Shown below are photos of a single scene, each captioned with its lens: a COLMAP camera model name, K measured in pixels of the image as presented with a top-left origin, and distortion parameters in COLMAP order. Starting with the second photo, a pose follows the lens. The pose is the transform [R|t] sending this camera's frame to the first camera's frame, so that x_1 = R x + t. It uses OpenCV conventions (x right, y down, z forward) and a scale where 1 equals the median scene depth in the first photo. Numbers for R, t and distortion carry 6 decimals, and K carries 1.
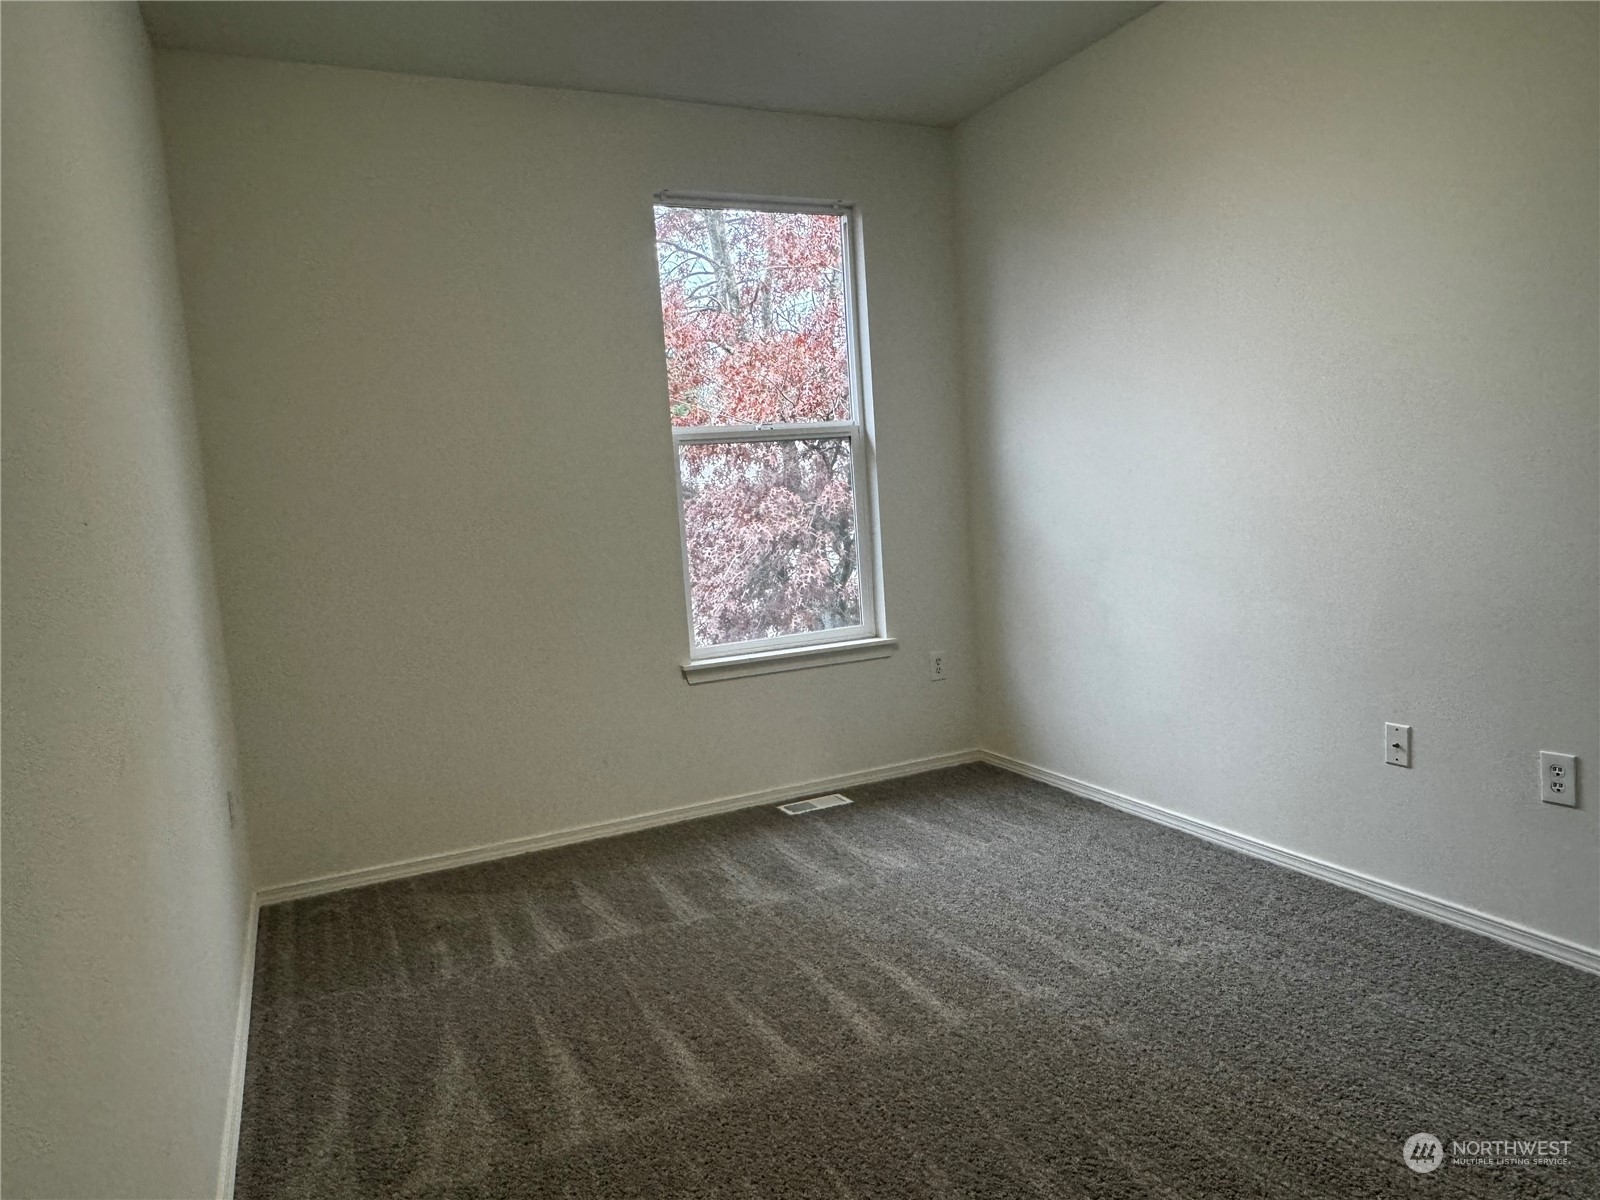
lens RADIAL K [[1048.4, 0, 800.1], [0, 1048.4, 601.9], [0, 0, 1]] dist [-0.004456, -0.001795]
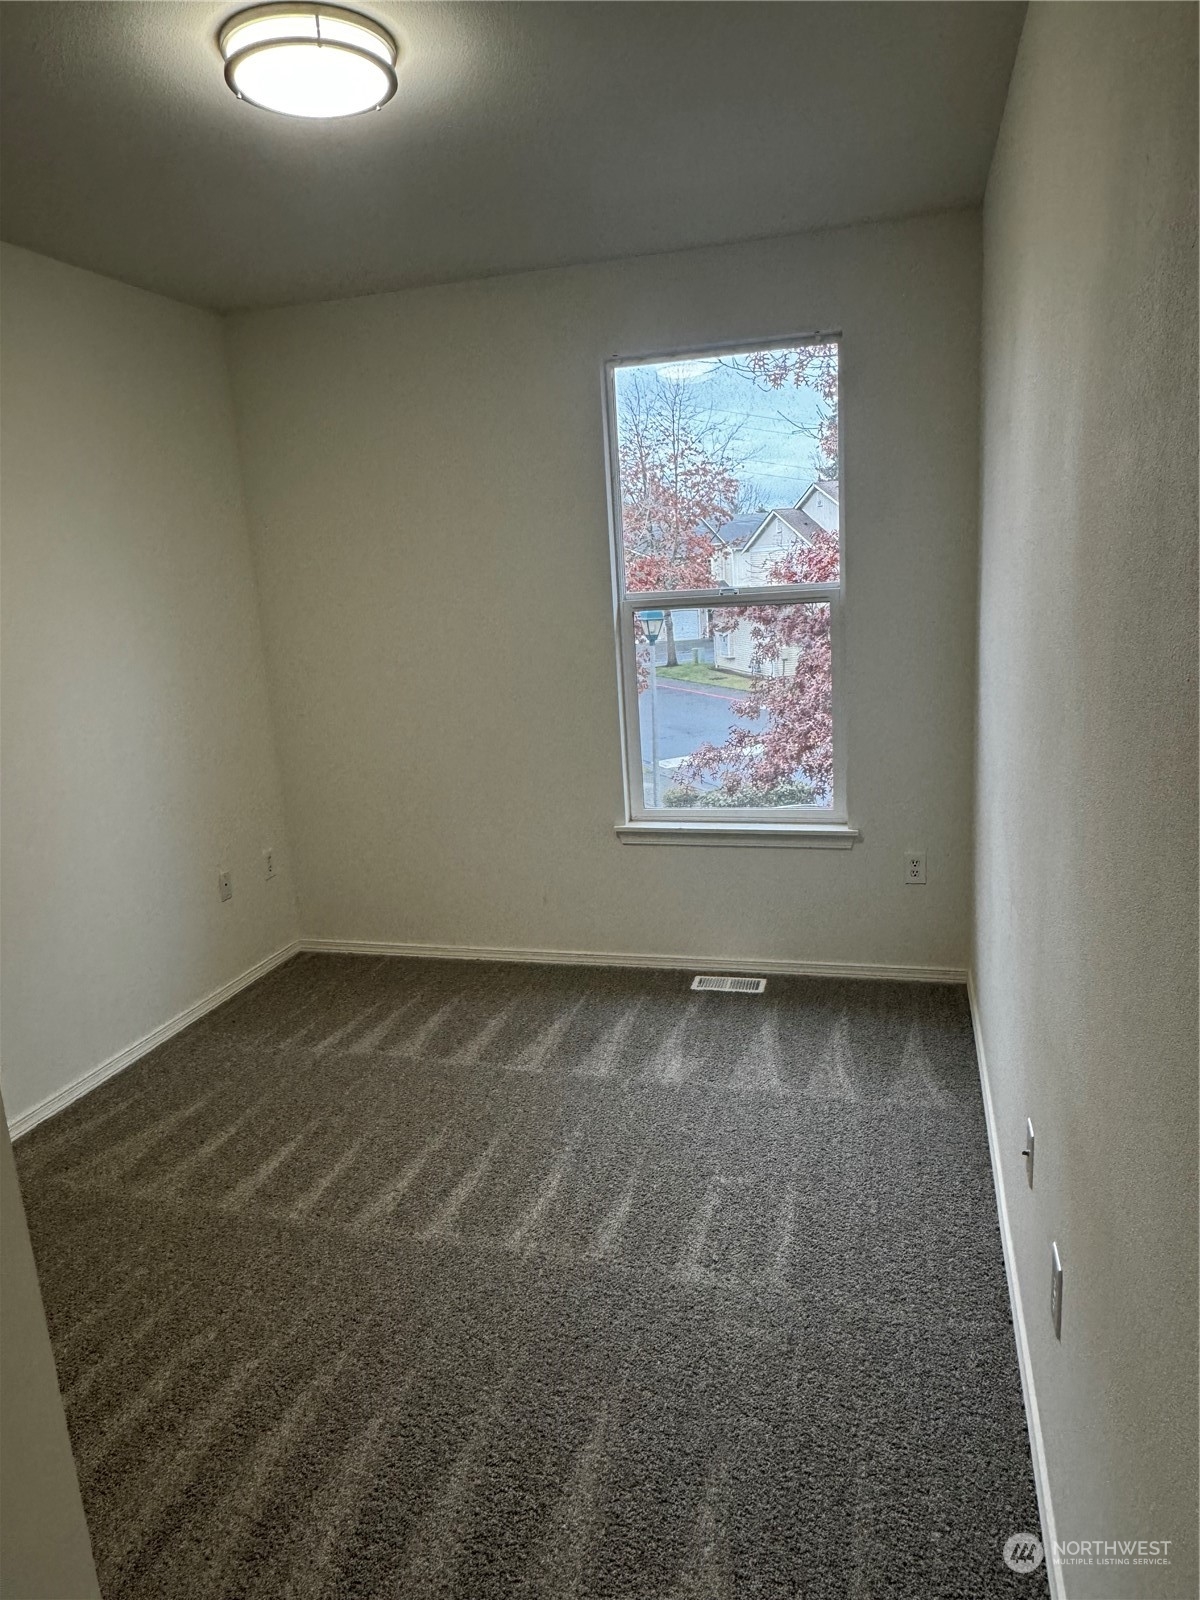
lens RADIAL K [[1048.4, 0, 601.0], [0, 1048.4, 802.5], [0, 0, 1]] dist [-0.004456, -0.001795]
pose [[0.758297, 0.164057, -0.630929, 0.599151], [-0.063059, 0.981737, 0.179487, -0.167173], [0.648853, -0.096319, 0.754793, 0.222219]]
